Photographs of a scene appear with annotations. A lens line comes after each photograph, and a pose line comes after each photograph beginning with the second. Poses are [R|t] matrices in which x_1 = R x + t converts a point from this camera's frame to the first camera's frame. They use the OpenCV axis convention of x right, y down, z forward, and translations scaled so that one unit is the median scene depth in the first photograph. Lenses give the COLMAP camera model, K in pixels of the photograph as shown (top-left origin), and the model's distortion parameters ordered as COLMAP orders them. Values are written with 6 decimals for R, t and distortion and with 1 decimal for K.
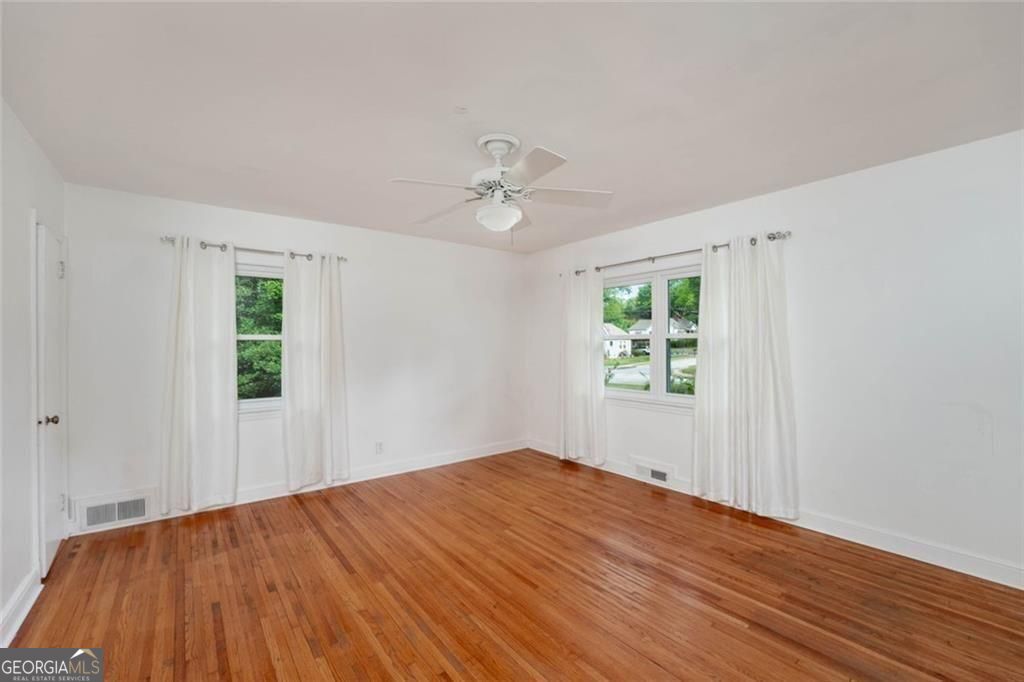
lens RADIAL K [[422.2, 0, 512.0], [0, 422.2, 328.9], [0, 0, 1]] dist [-0.025598, 0.000238]
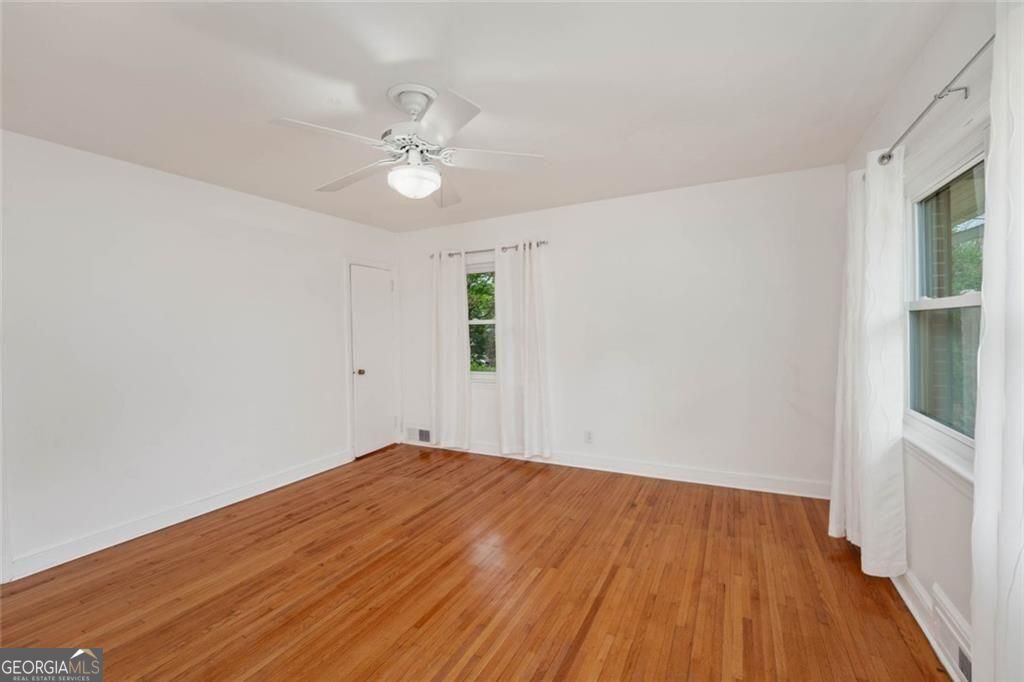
lens RADIAL K [[431.2, 0, 512.4], [0, 431.2, 334.9], [0, 0, 1]] dist [-0.030593, 0.000126]
pose [[0.417216, 0.011354, -0.908737, 0.700620], [0.048905, 0.998193, 0.034925, 0.020938], [0.907491, -0.059013, 0.415906, 0.678288]]
